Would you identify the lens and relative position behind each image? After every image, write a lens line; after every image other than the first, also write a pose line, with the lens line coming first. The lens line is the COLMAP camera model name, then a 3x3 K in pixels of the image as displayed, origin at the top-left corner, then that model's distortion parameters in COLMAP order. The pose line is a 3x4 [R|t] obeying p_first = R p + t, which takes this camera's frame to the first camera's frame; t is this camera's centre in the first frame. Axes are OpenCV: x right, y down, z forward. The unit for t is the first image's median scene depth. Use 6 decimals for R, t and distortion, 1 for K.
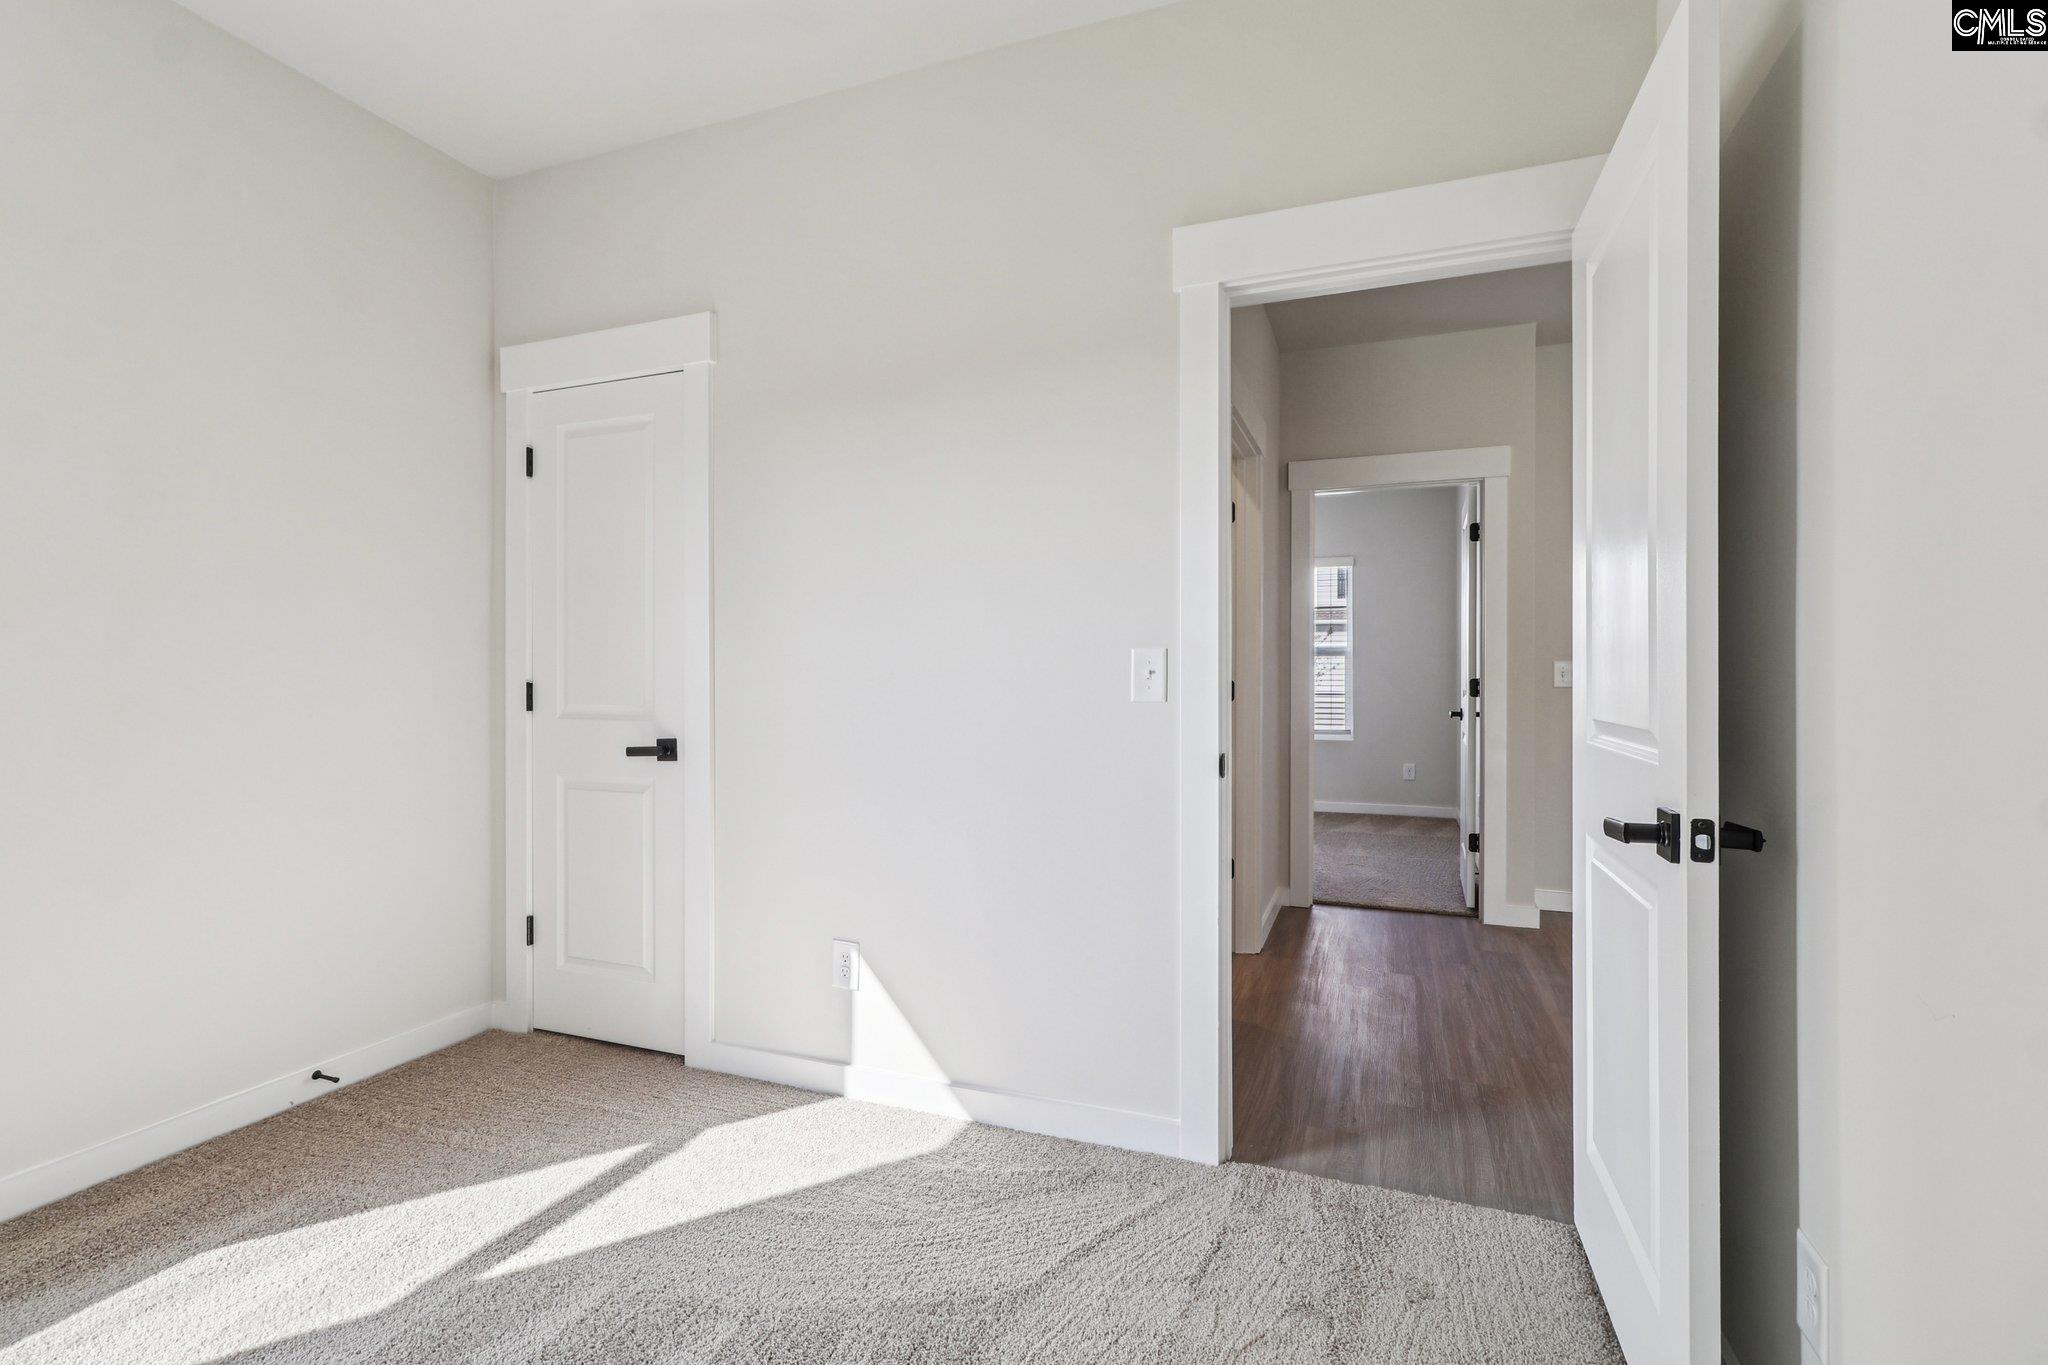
lens RADIAL K [[965.8, 0, 1013.2], [0, 965.8, 676.8], [0, 0, 1]] dist [0.000844, -0.002170]
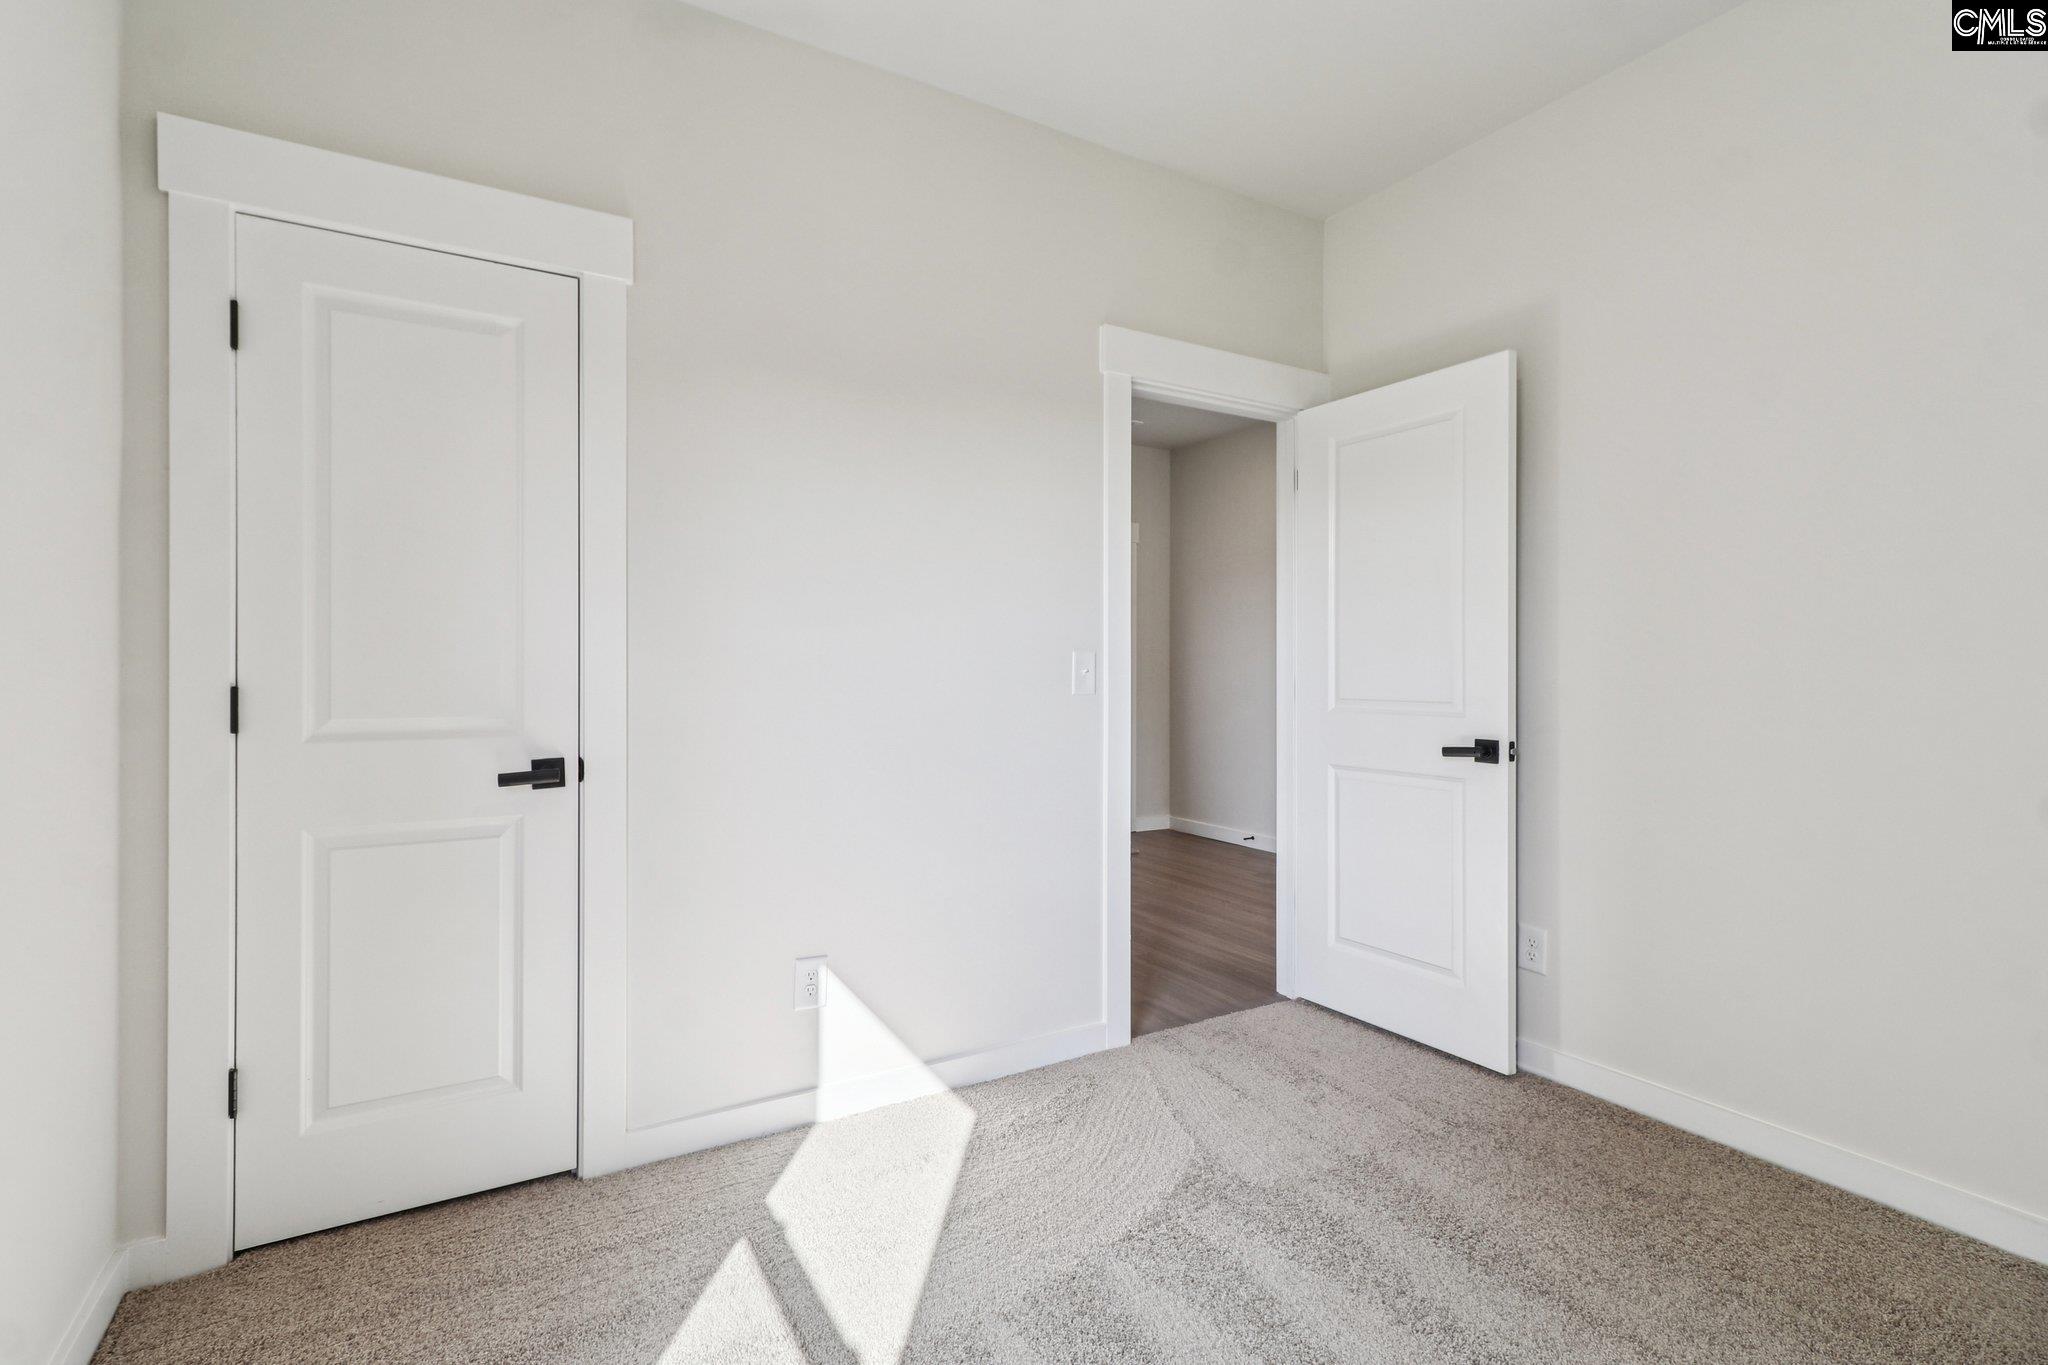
lens RADIAL K [[965.8, 0, 1007.4], [0, 965.8, 676.6], [0, 0, 1]] dist [0.000844, -0.002170]
pose [[0.608309, -0.004250, 0.793689, -0.800960], [0.001342, 0.999990, 0.004327, -0.003019], [-0.793699, -0.001567, 0.608308, 0.280504]]
